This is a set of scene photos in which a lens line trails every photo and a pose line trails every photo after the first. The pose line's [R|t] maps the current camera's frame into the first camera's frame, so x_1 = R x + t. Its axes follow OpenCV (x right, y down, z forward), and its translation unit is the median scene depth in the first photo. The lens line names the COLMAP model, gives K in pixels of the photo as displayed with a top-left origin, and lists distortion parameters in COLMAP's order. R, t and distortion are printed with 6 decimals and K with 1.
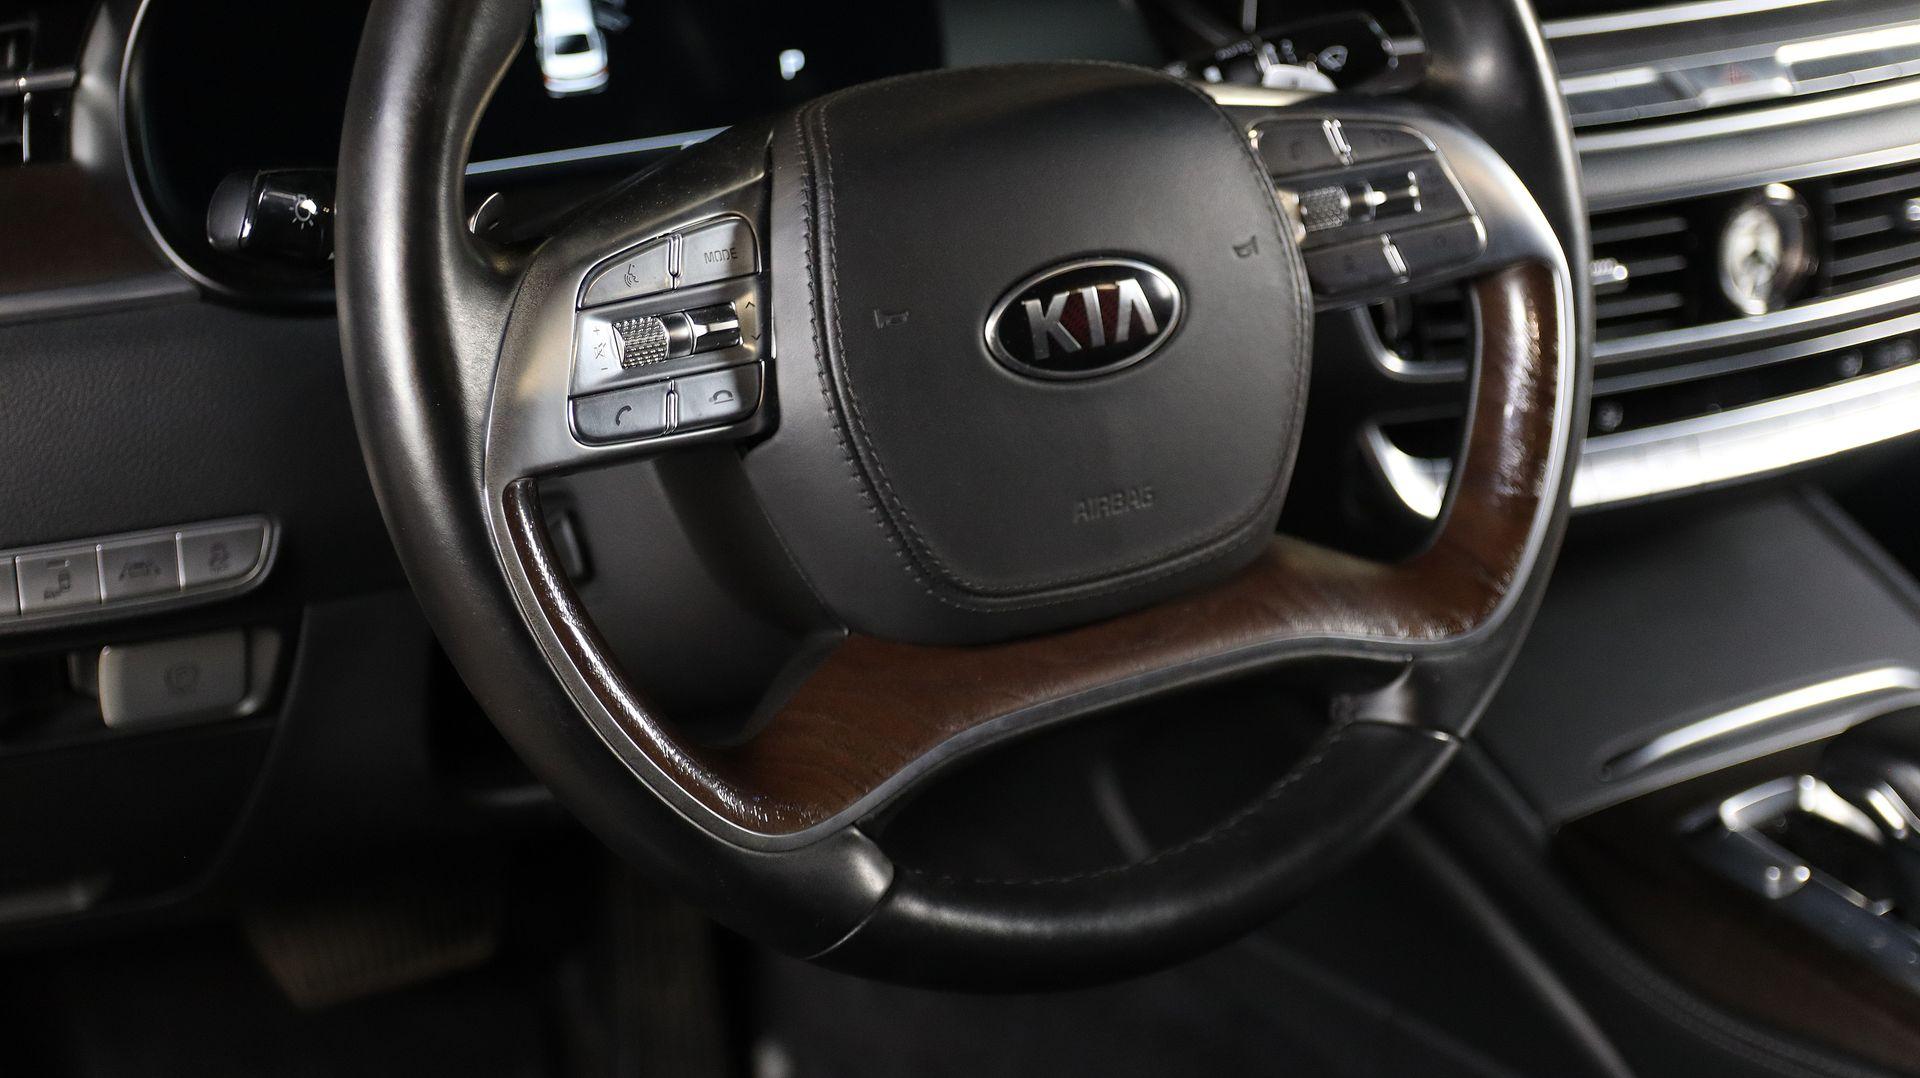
lens RADIAL K [[3184.1, 0, 960.0], [0, 3184.1, 539.0], [0, 0, 1]] dist [0.237959, -1.904624]
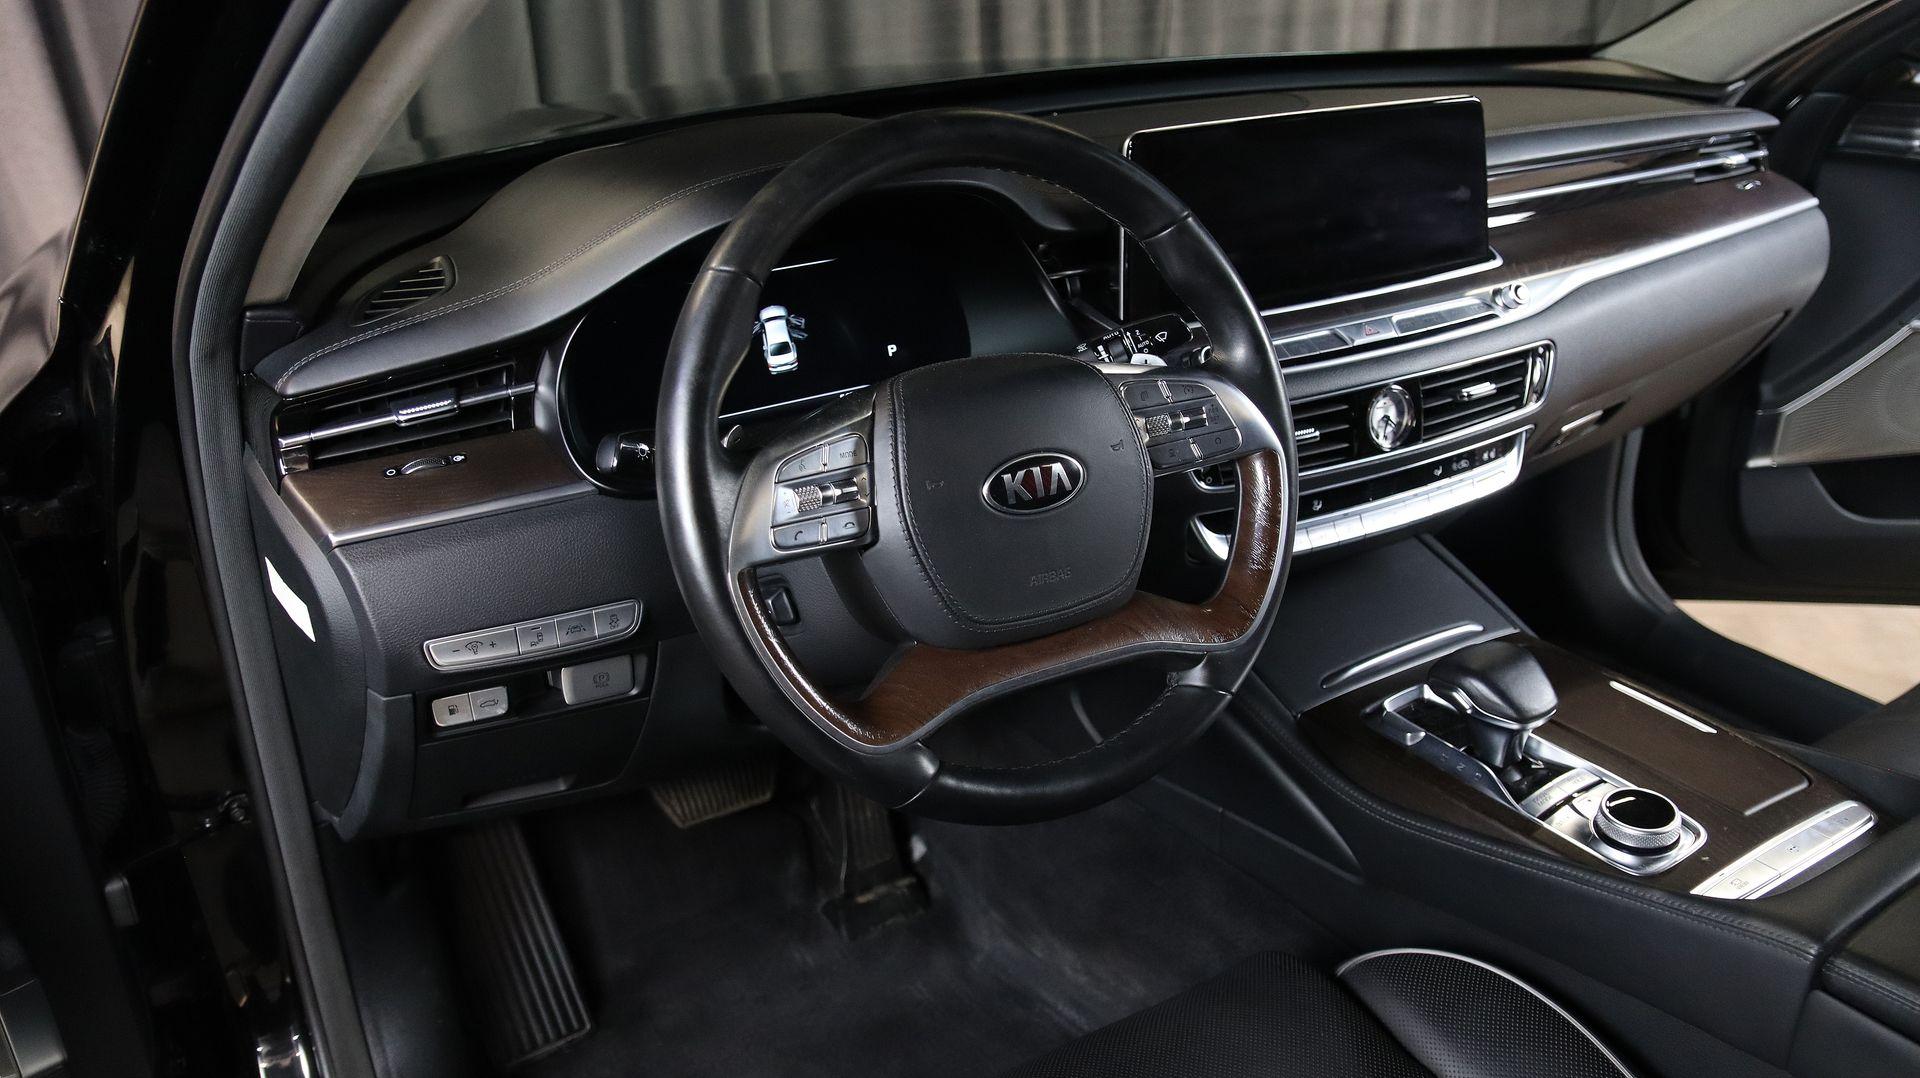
lens RADIAL K [[1193.0, 0, 960.0], [0, 1193.0, 539.0], [0, 0, 1]] dist [-0.000103, 0.000003]
pose [[0.998501, -0.012837, 0.053199, -0.046024], [0.015078, 0.999006, -0.041942, -0.003939], [-0.052608, 0.042681, 0.997703, 0.259345]]
